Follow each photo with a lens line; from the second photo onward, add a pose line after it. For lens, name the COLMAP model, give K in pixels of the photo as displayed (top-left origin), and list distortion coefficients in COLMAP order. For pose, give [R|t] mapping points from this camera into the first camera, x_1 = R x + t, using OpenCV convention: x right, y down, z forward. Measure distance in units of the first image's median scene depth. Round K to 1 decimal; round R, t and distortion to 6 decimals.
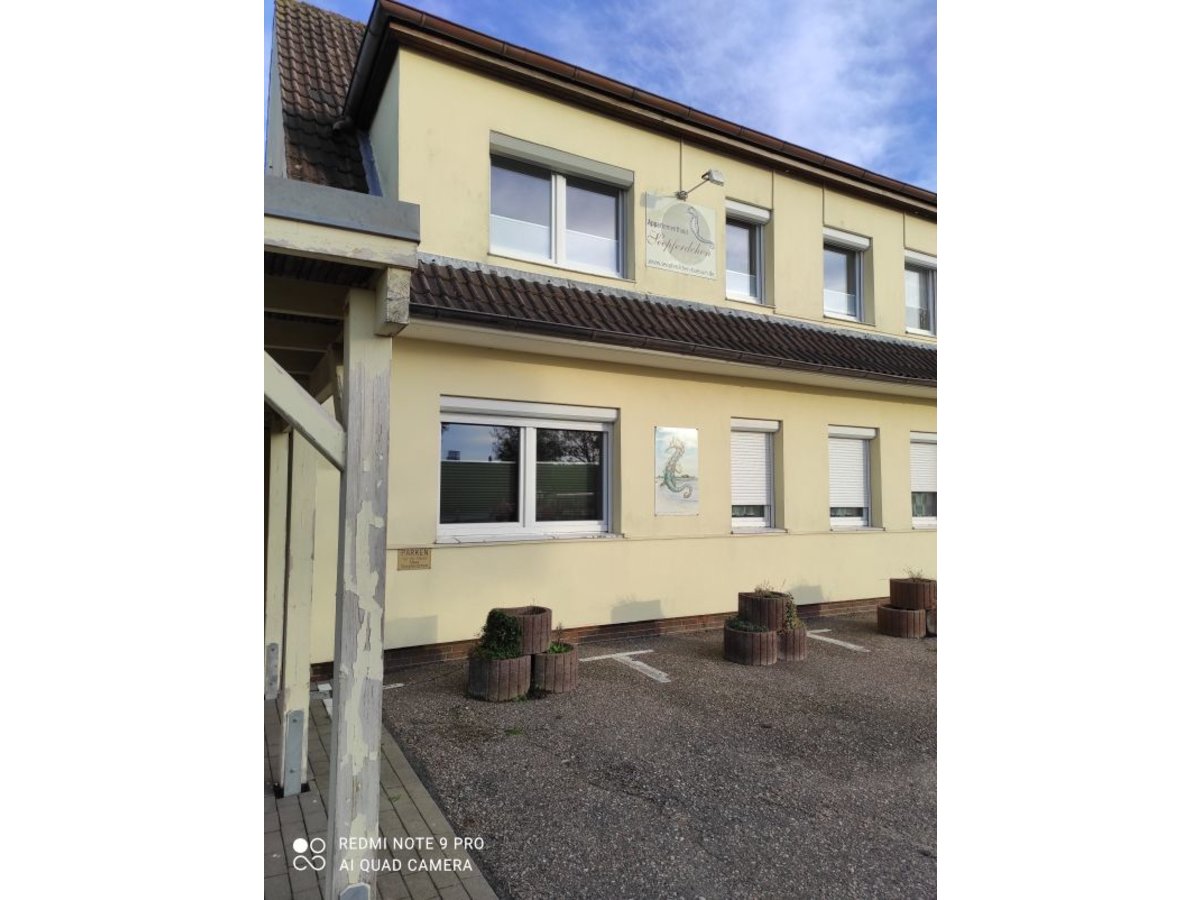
lens RADIAL K [[662.4, 0, 599.2], [0, 662.4, 447.9], [0, 0, 1]] dist [0.056921, -0.001515]
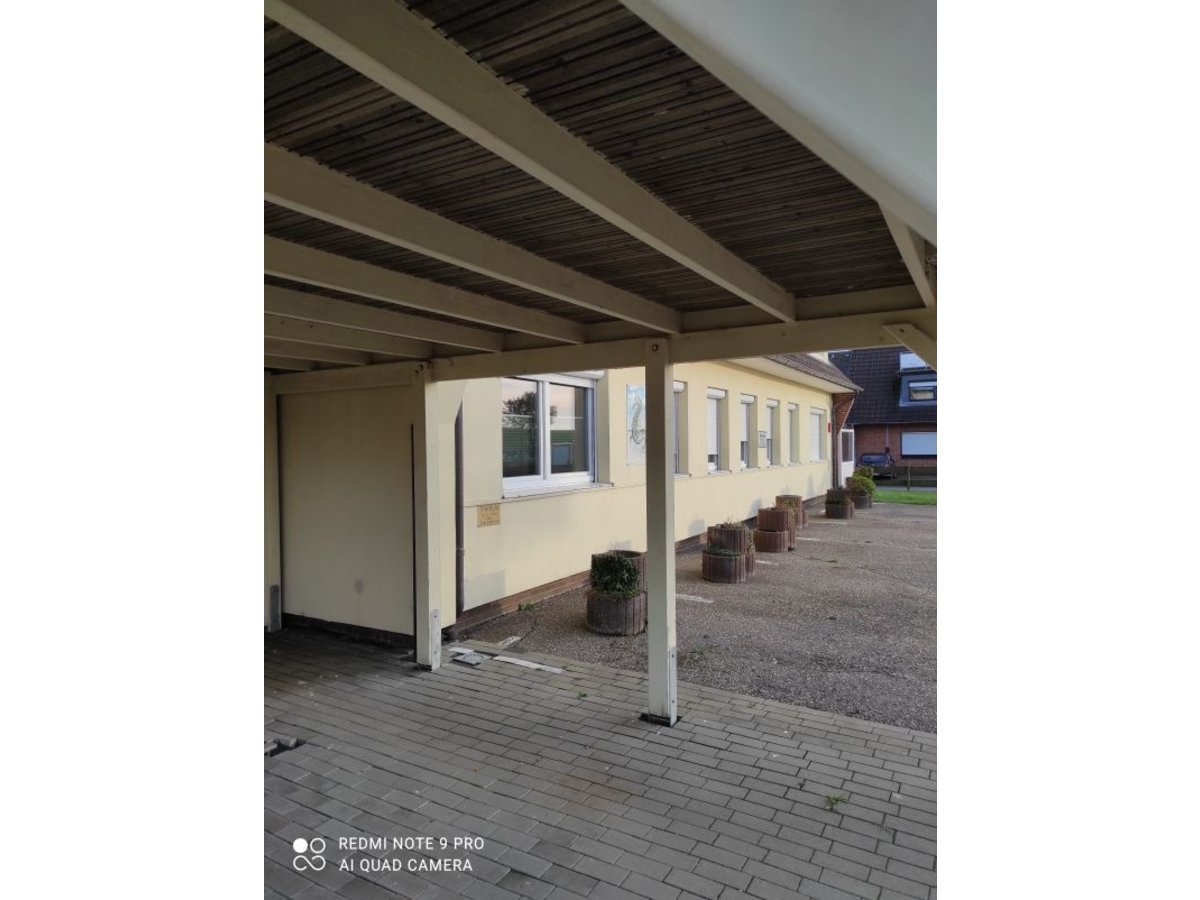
lens RADIAL K [[662.4, 0, 598.1], [0, 662.4, 450.0], [0, 0, 1]] dist [0.056921, -0.001515]
pose [[0.861494, -0.013683, 0.507584, -0.600856], [-0.025649, 0.997188, 0.070415, -0.000183], [-0.507120, -0.073681, 0.858720, 0.088515]]
